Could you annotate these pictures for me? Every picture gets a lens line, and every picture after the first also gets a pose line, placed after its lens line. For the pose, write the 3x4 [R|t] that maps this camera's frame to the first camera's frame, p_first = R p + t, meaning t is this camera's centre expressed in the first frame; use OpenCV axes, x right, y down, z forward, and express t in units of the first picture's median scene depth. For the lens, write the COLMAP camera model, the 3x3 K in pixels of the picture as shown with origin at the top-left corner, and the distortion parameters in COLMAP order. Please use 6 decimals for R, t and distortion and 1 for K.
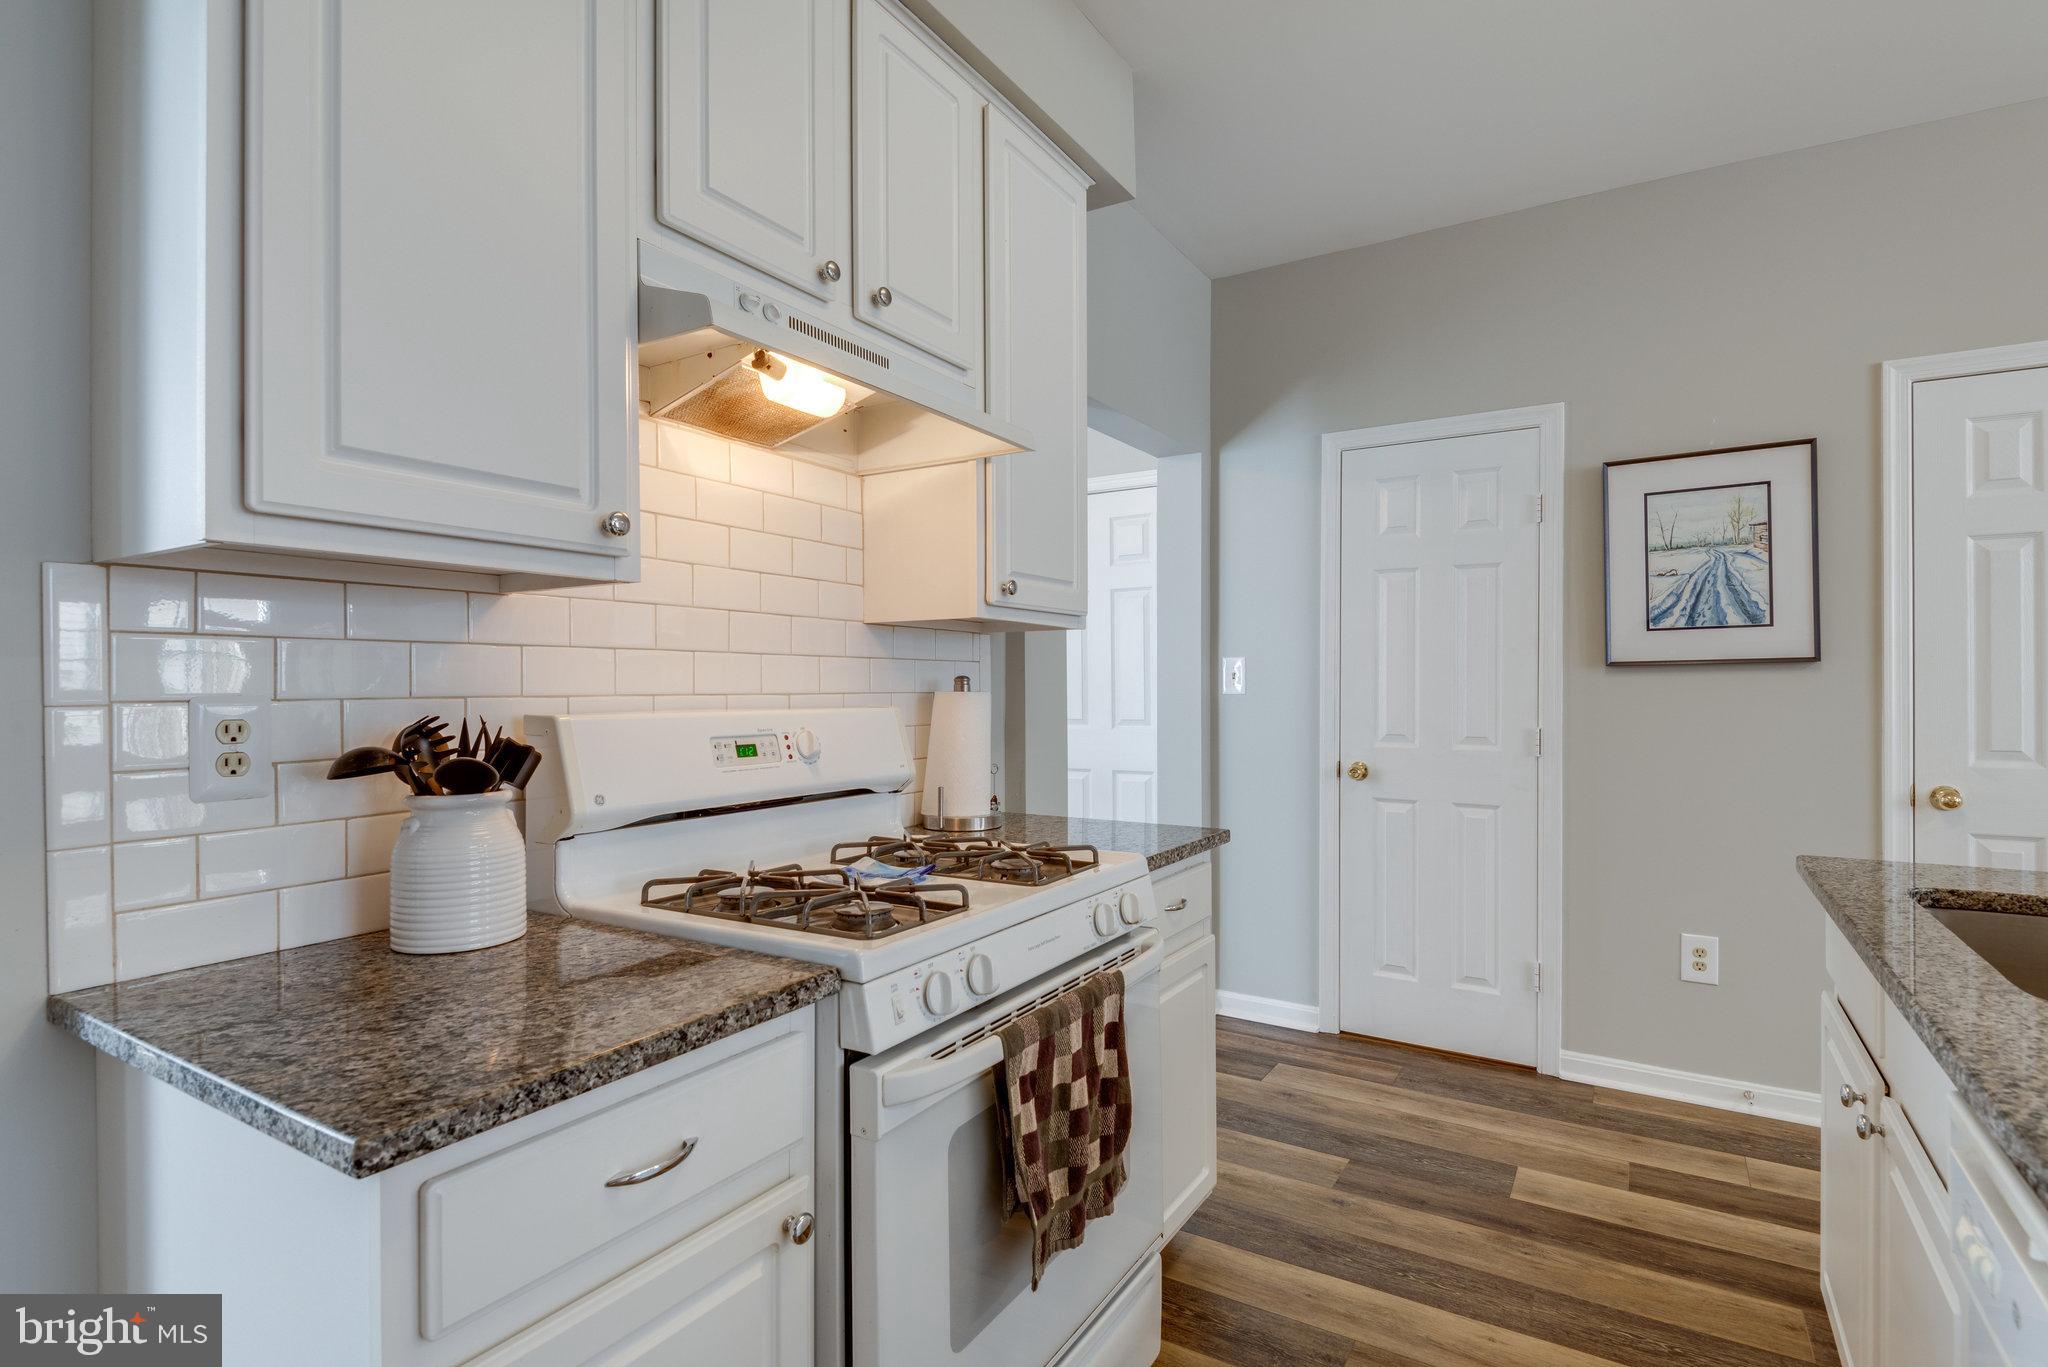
lens RADIAL K [[969.2, 0, 1018.8], [0, 969.2, 679.1], [0, 0, 1]] dist [0.021265, -0.016730]
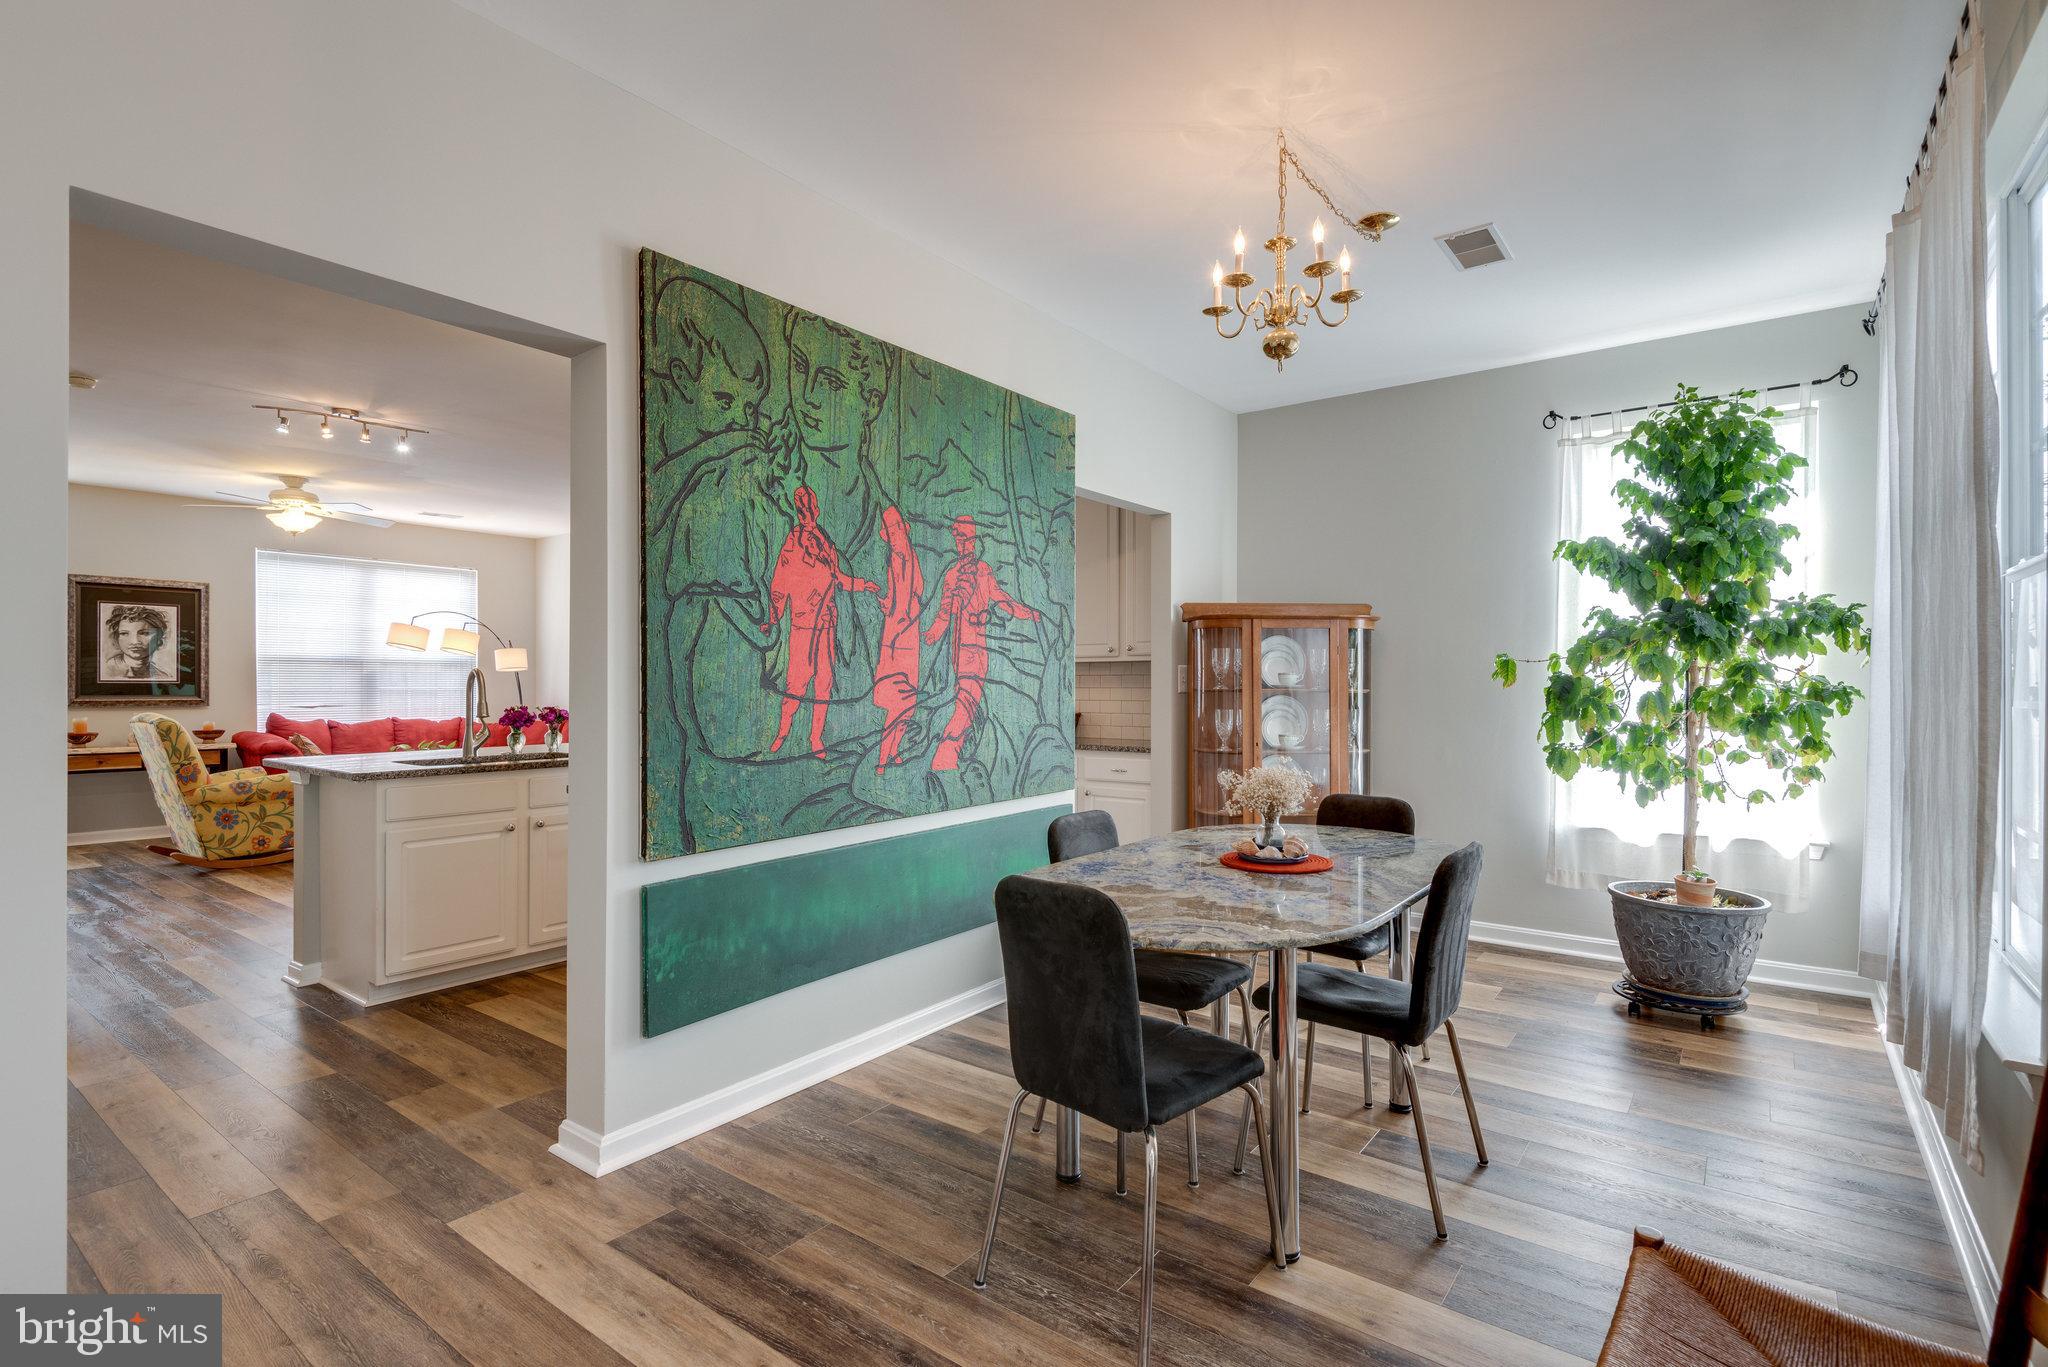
lens RADIAL K [[969.2, 0, 988.8], [0, 969.2, 682.7], [0, 0, 1]] dist [0.021265, -0.016730]
pose [[-0.989378, 0.000270, 0.145367, -0.444579], [0.000266, 1.000000, -0.000048, 0.003527], [-0.145367, -0.000009, -0.989378, 1.715120]]
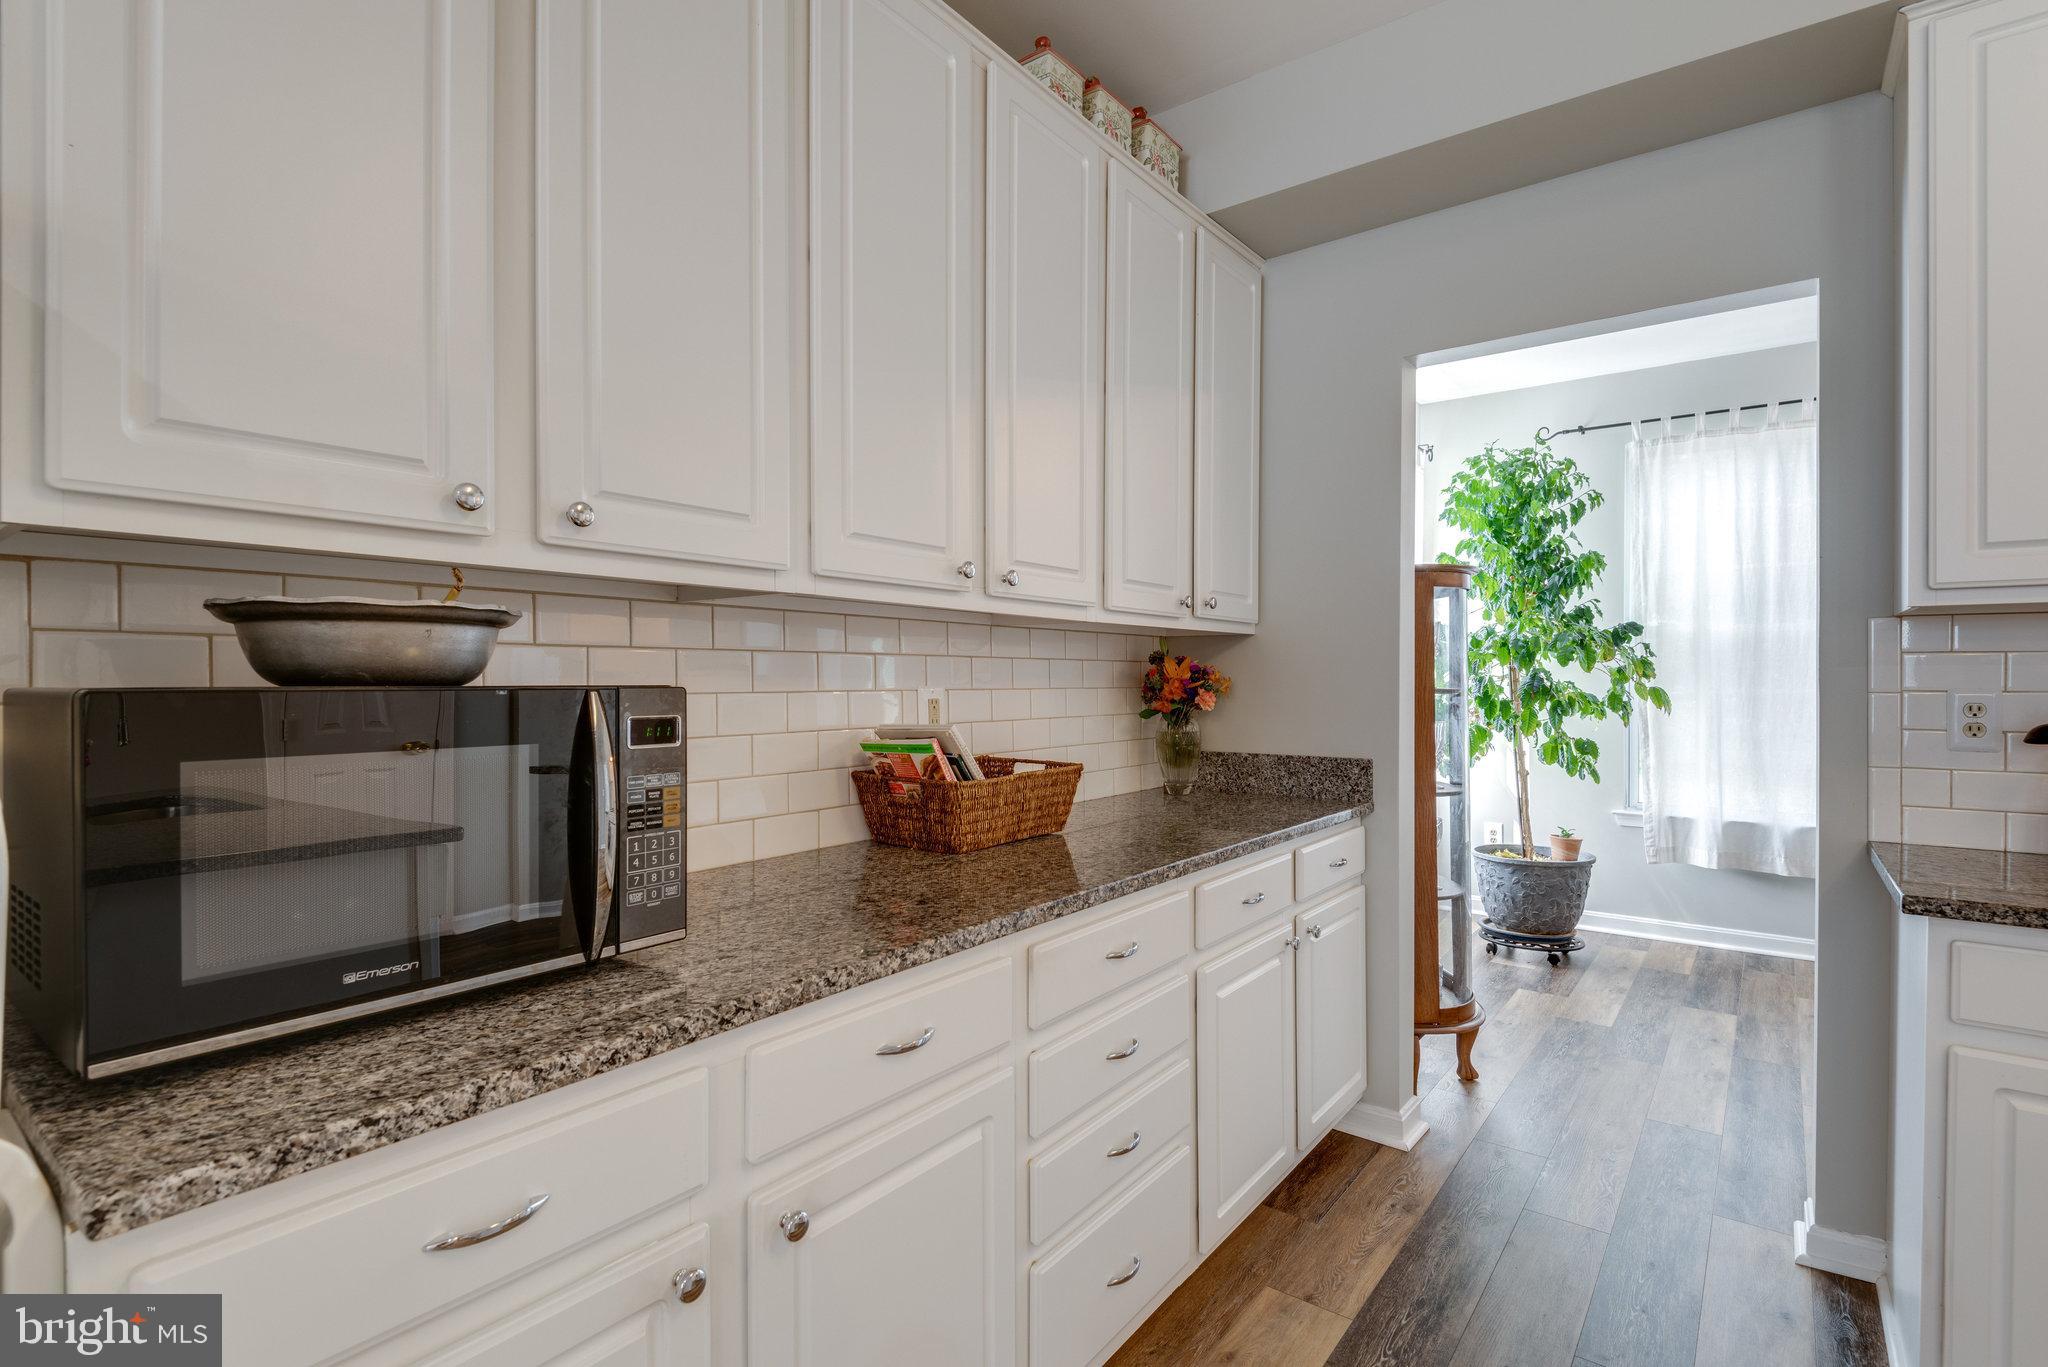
lens RADIAL K [[969.2, 0, 1070.1], [0, 969.2, 688.4], [0, 0, 1]] dist [0.021265, -0.016730]
pose [[-0.079173, 0.009327, -0.996817, 0.386283], [-0.000498, 0.999956, 0.009396, 0.001040], [0.996861, 0.001240, -0.079165, -0.157367]]
